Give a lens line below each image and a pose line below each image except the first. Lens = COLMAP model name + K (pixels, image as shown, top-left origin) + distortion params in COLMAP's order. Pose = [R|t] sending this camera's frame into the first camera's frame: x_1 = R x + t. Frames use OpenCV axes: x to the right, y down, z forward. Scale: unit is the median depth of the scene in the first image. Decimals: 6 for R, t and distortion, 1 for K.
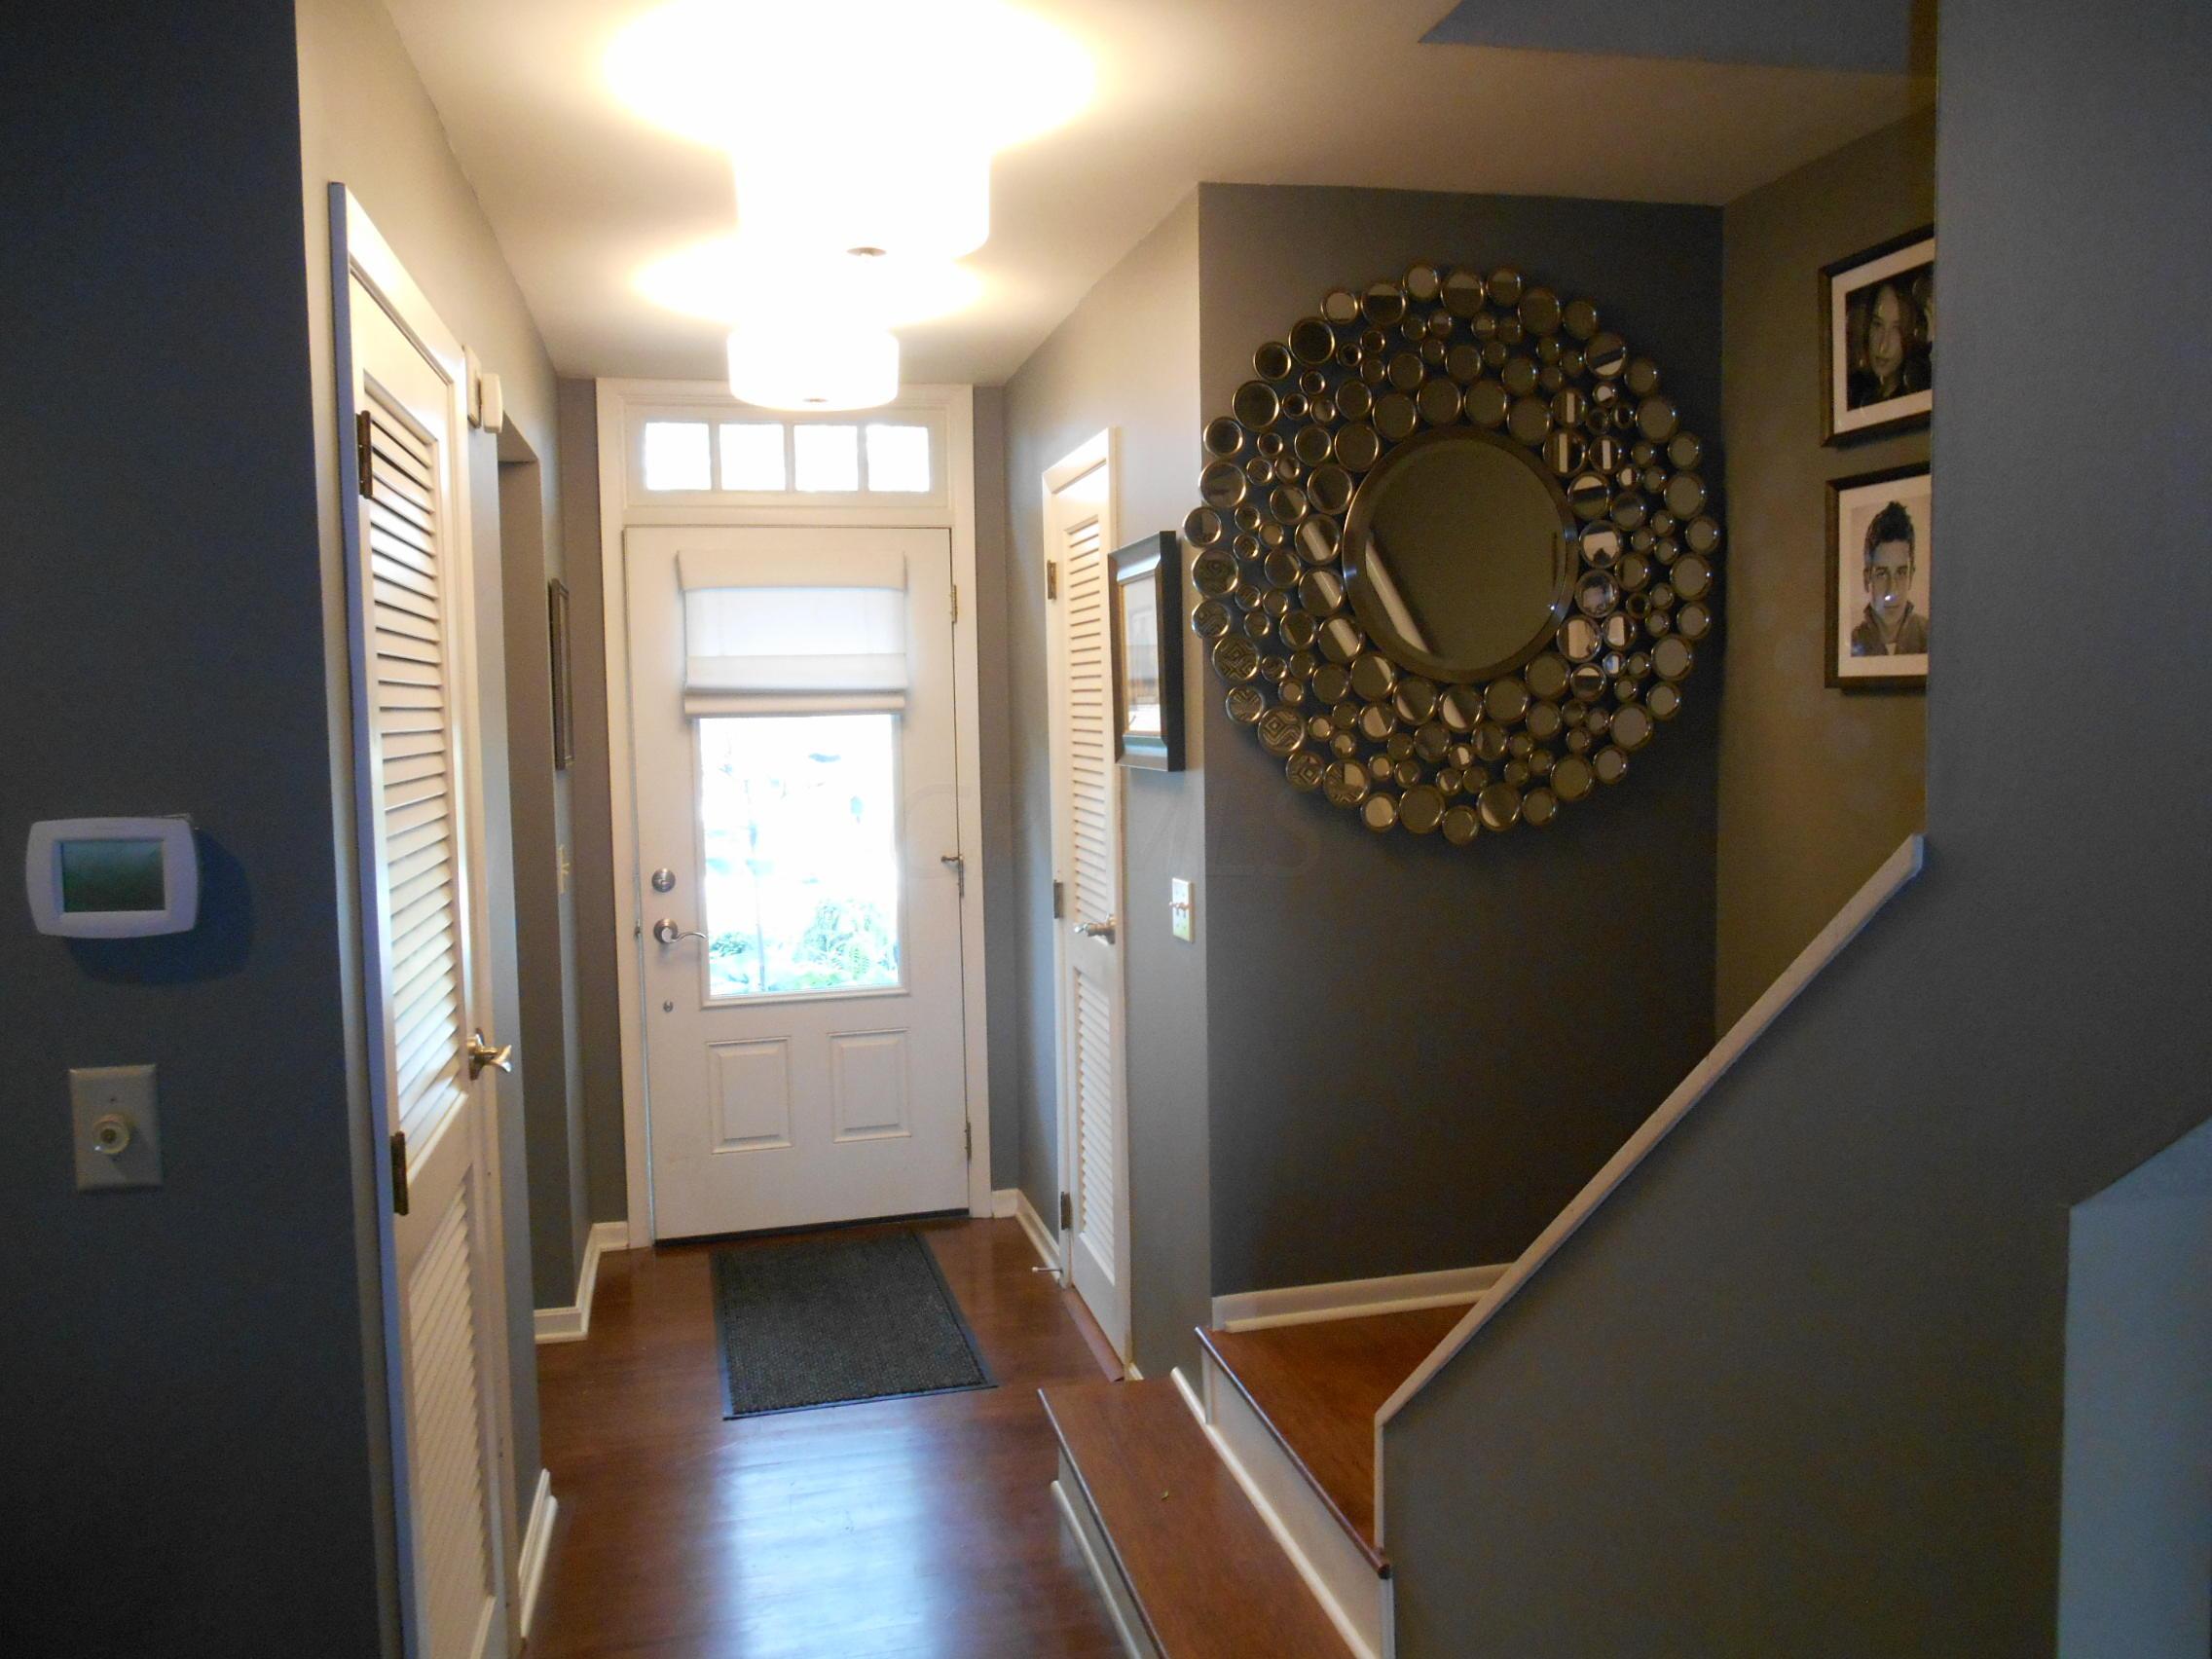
lens RADIAL K [[1703.8, 0, 1117.8], [0, 1703.8, 827.6], [0, 0, 1]] dist [-0.028118, 0.004833]
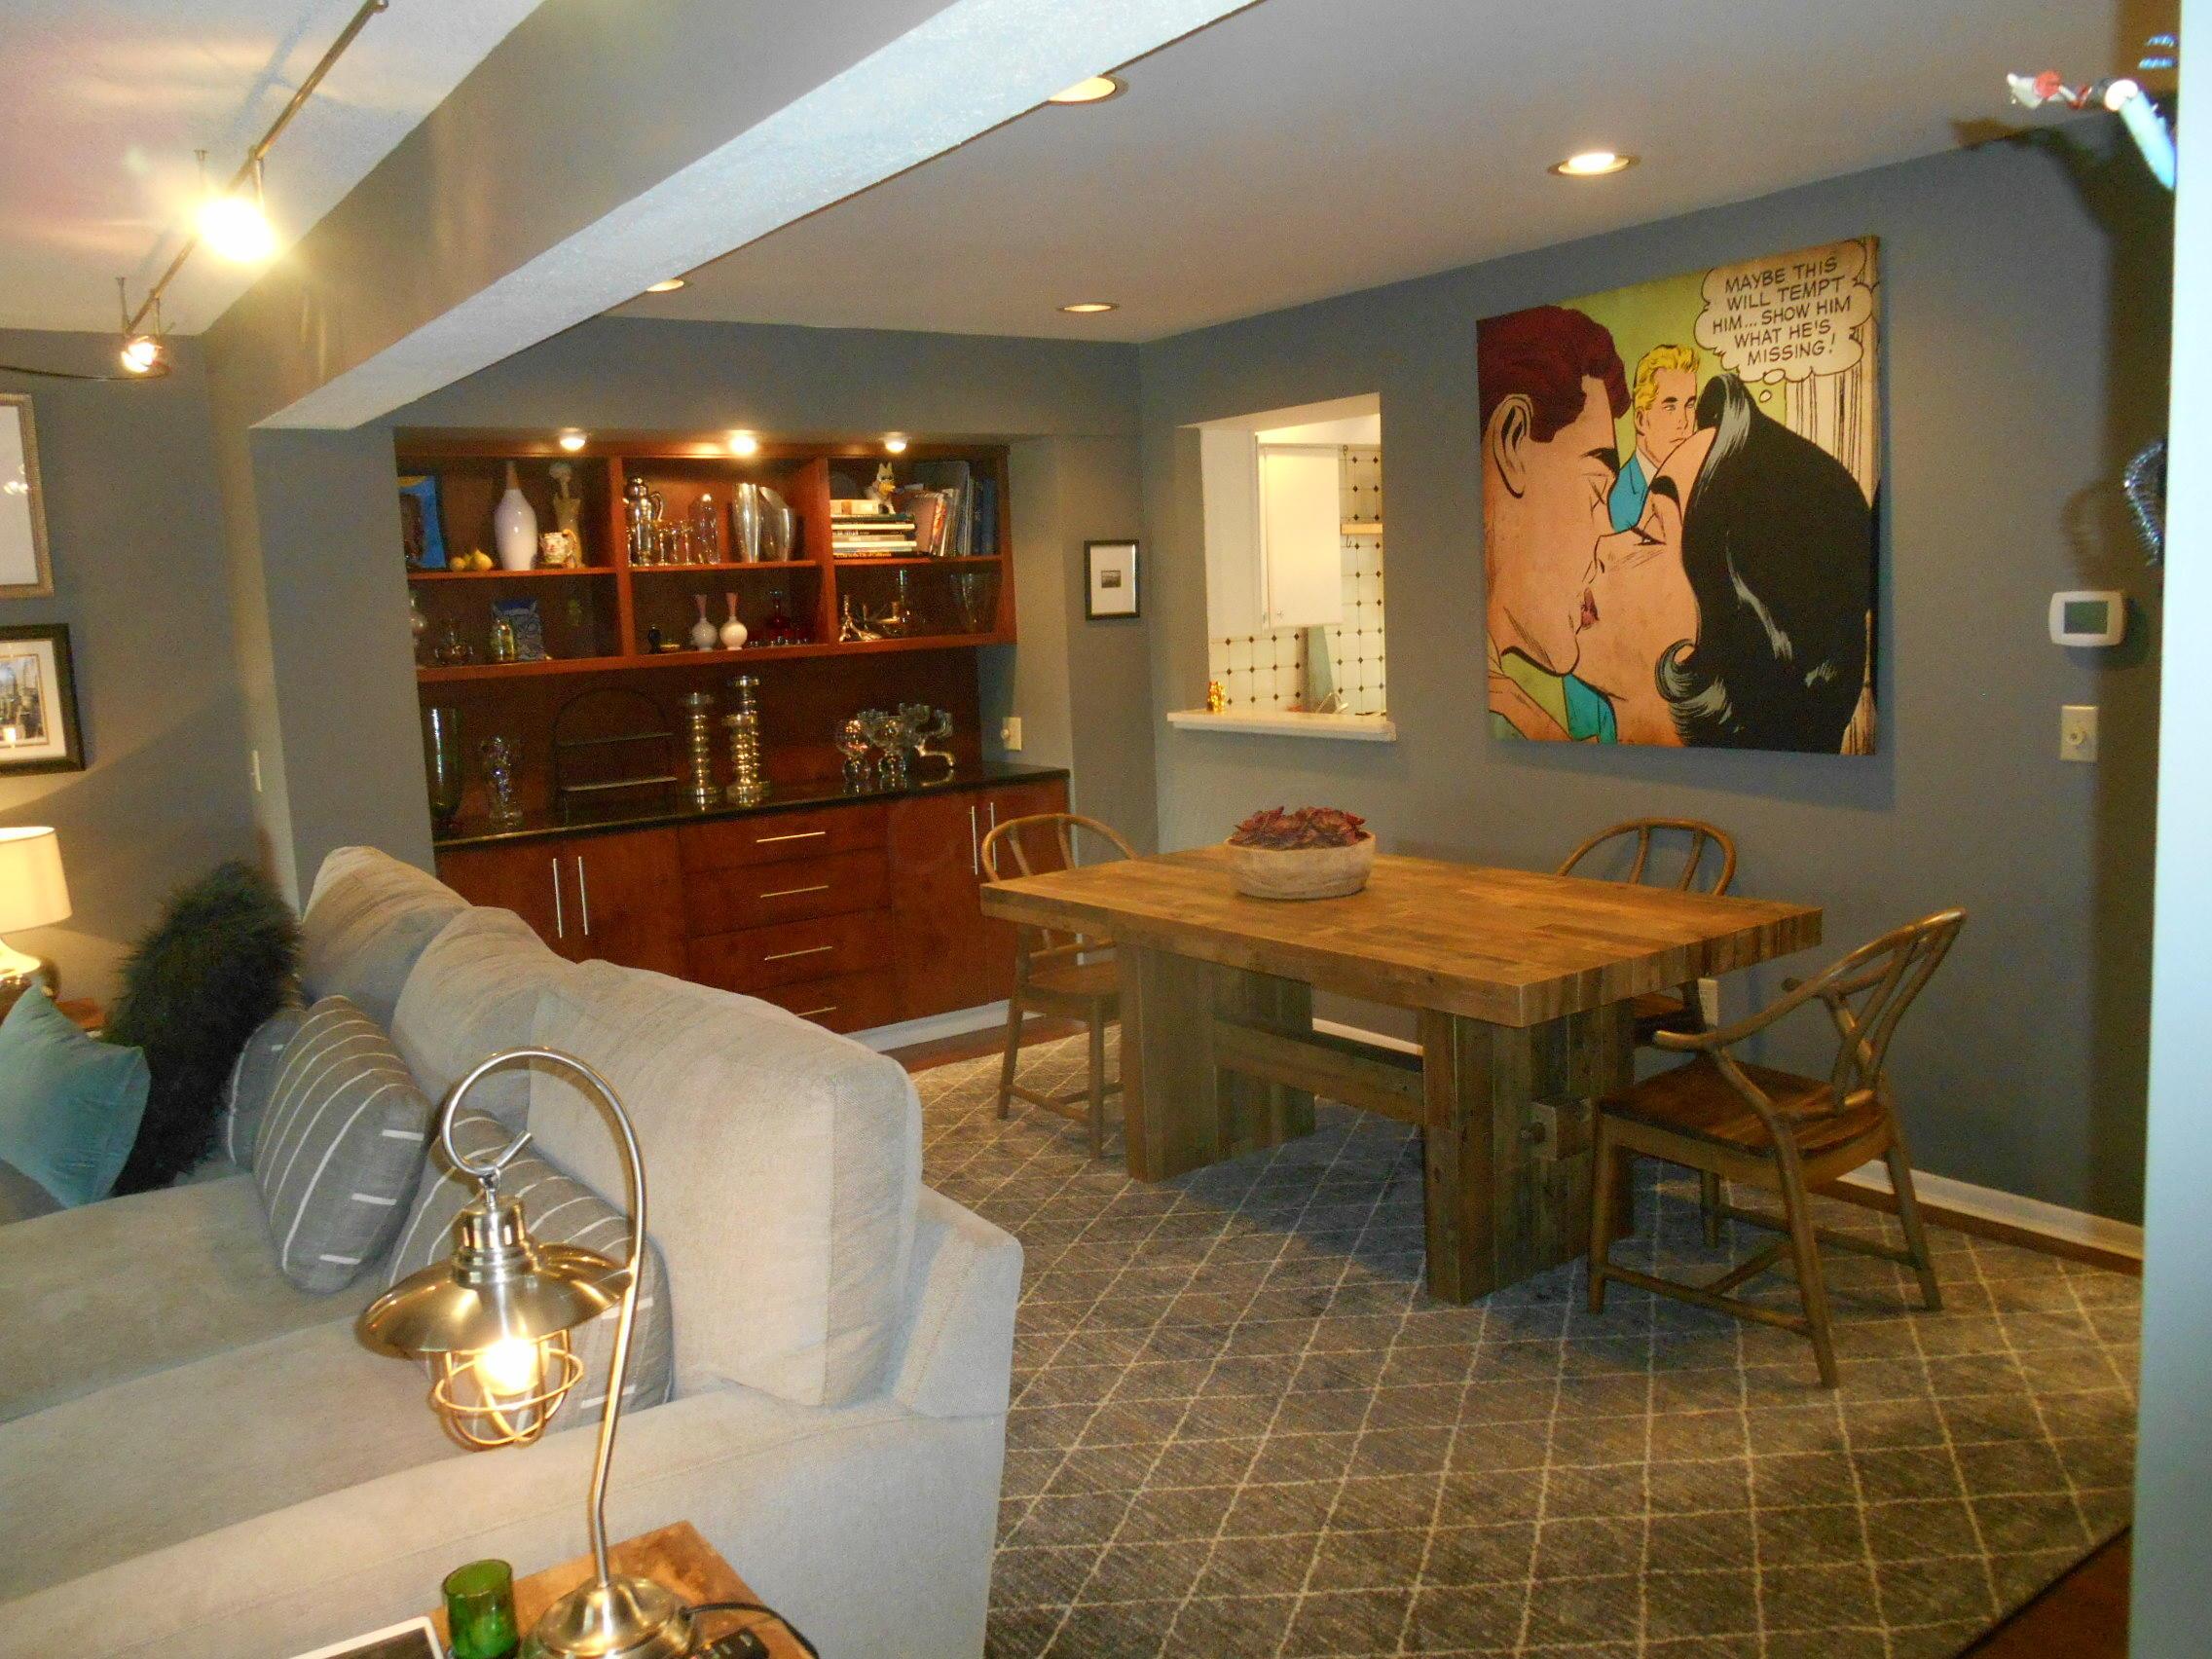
lens RADIAL K [[1703.8, 0, 1101.0], [0, 1703.8, 823.5], [0, 0, 1]] dist [-0.028118, 0.004833]
pose [[0.390371, 0.126693, -0.911899, 0.493804], [-0.026091, 0.991611, 0.126598, 0.027046], [0.920288, -0.025628, 0.390402, -0.547151]]
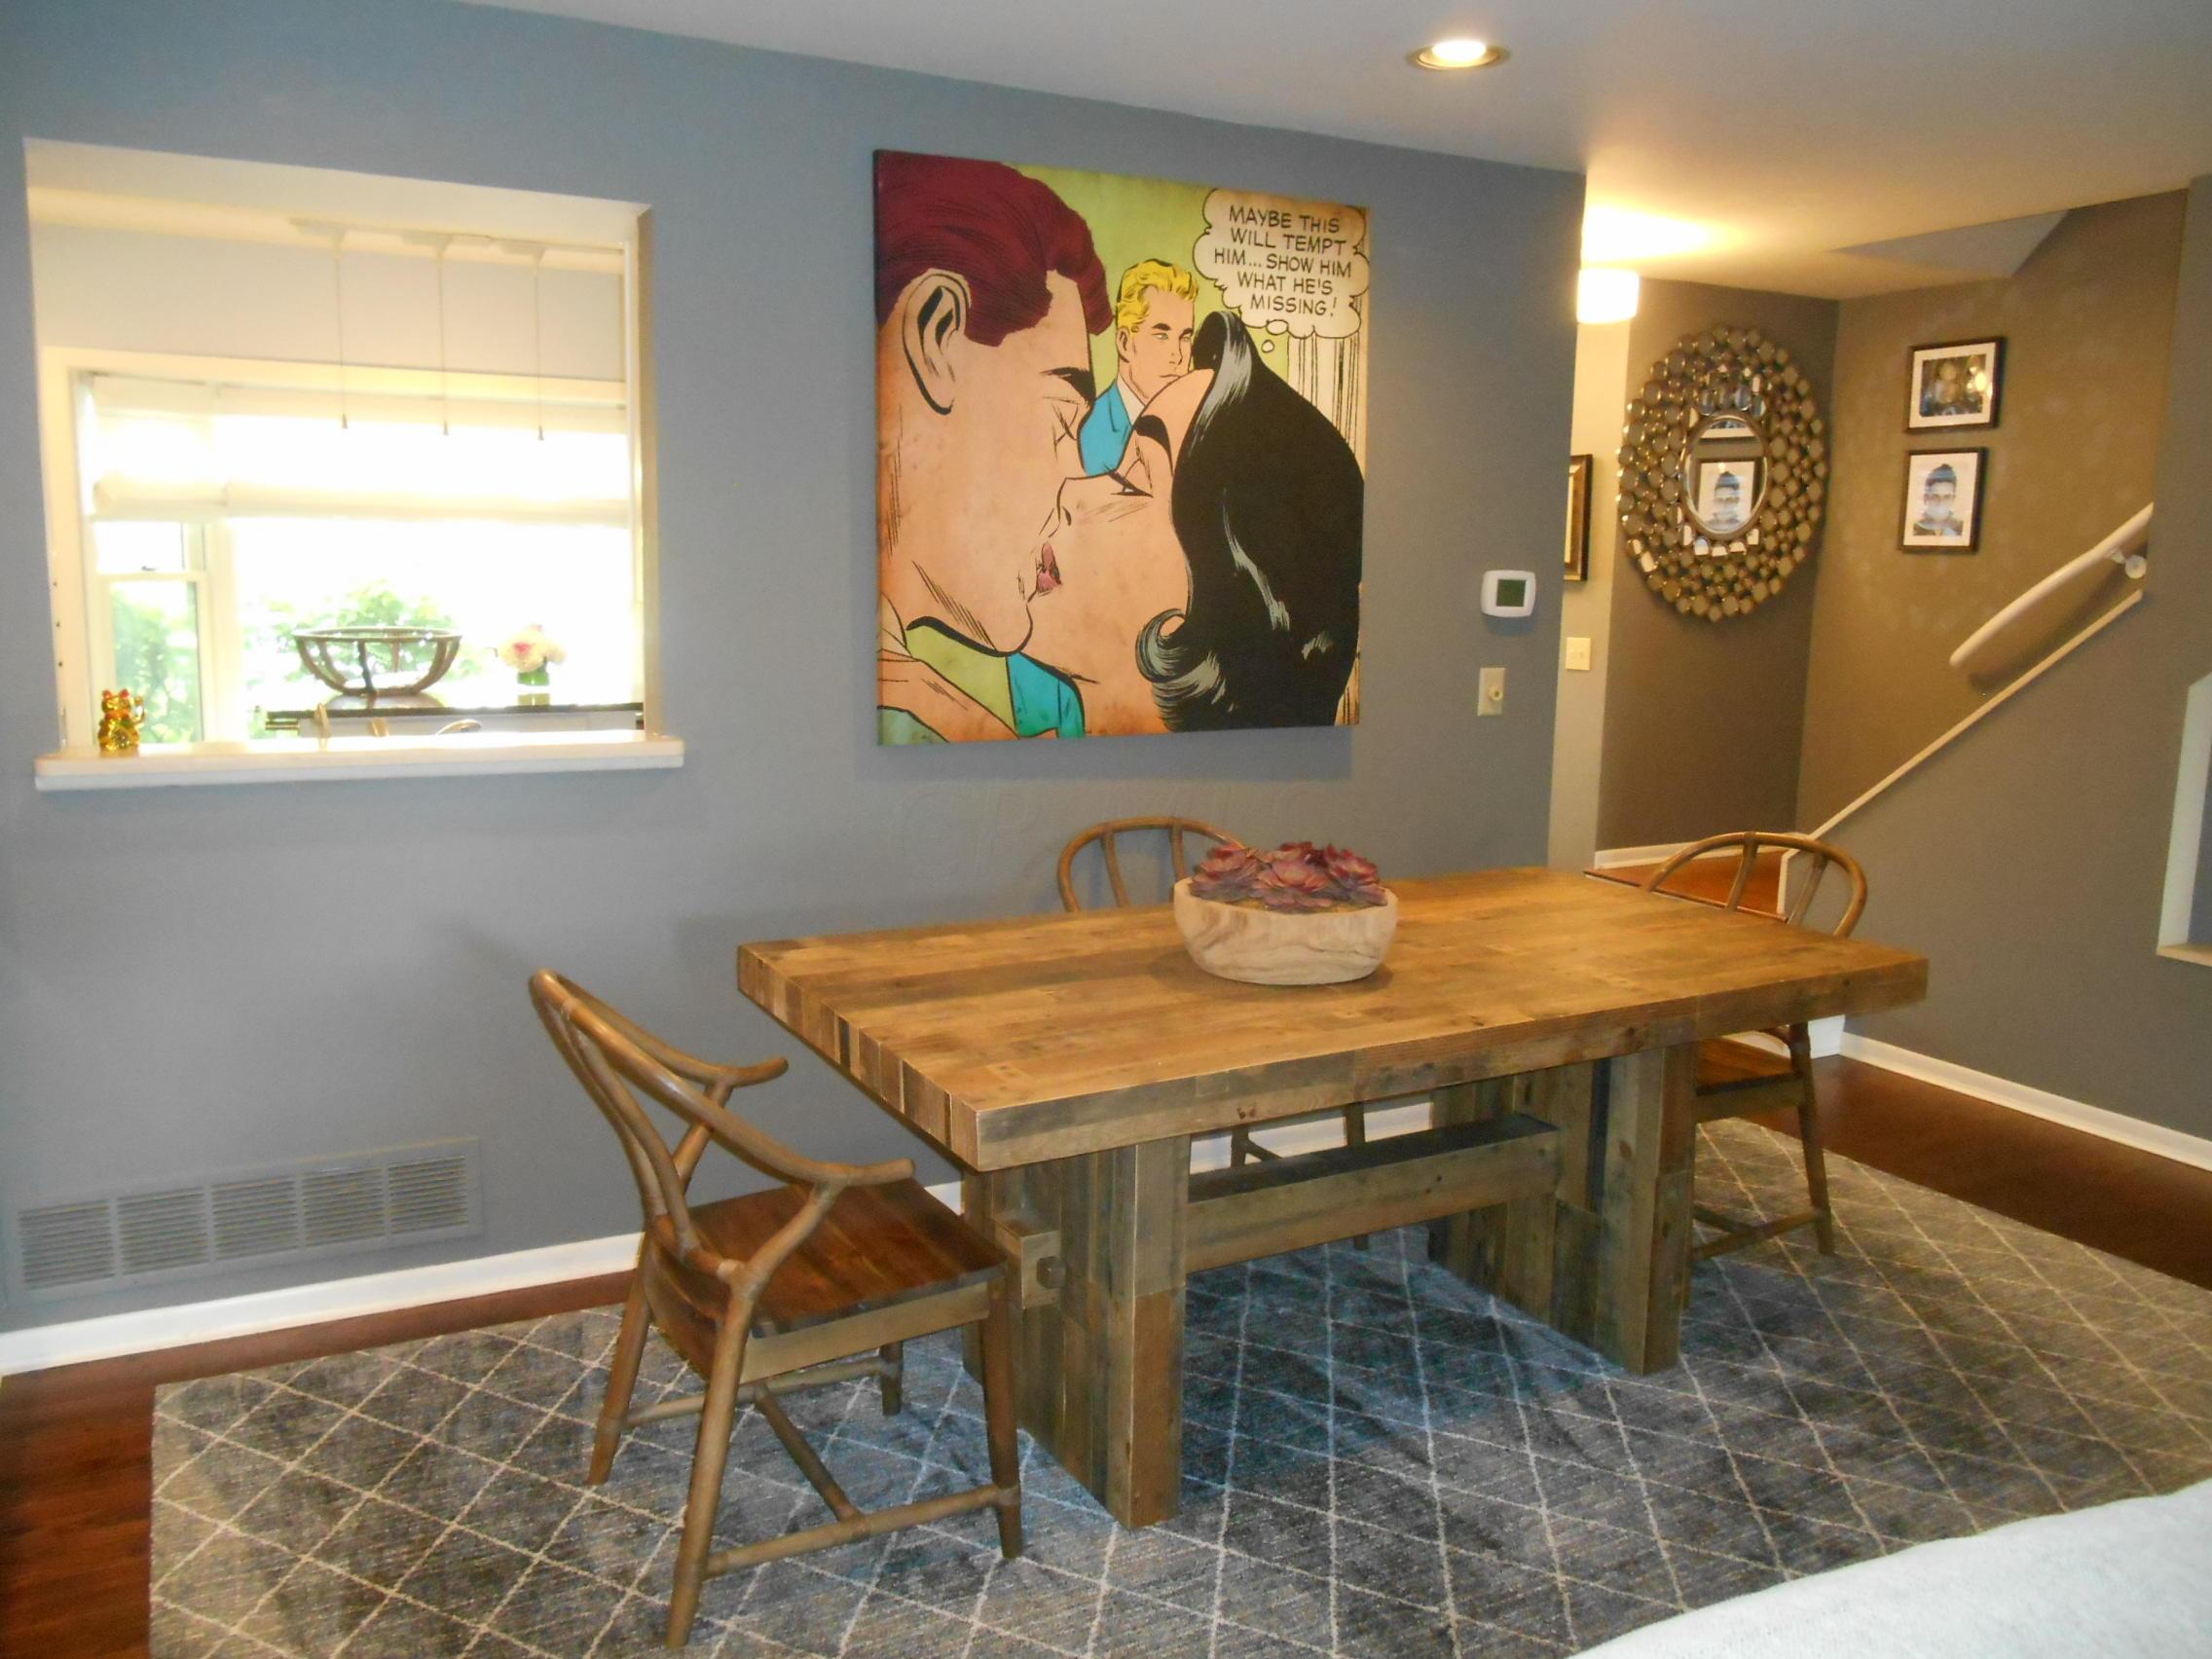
lens RADIAL K [[1703.8, 0, 1093.4], [0, 1703.8, 827.4], [0, 0, 1]] dist [-0.028118, 0.004833]
pose [[0.965991, -0.002808, 0.258561, -1.002875], [-0.018787, 0.996536, 0.081012, 0.100302], [-0.257893, -0.083115, 0.962592, -0.726715]]
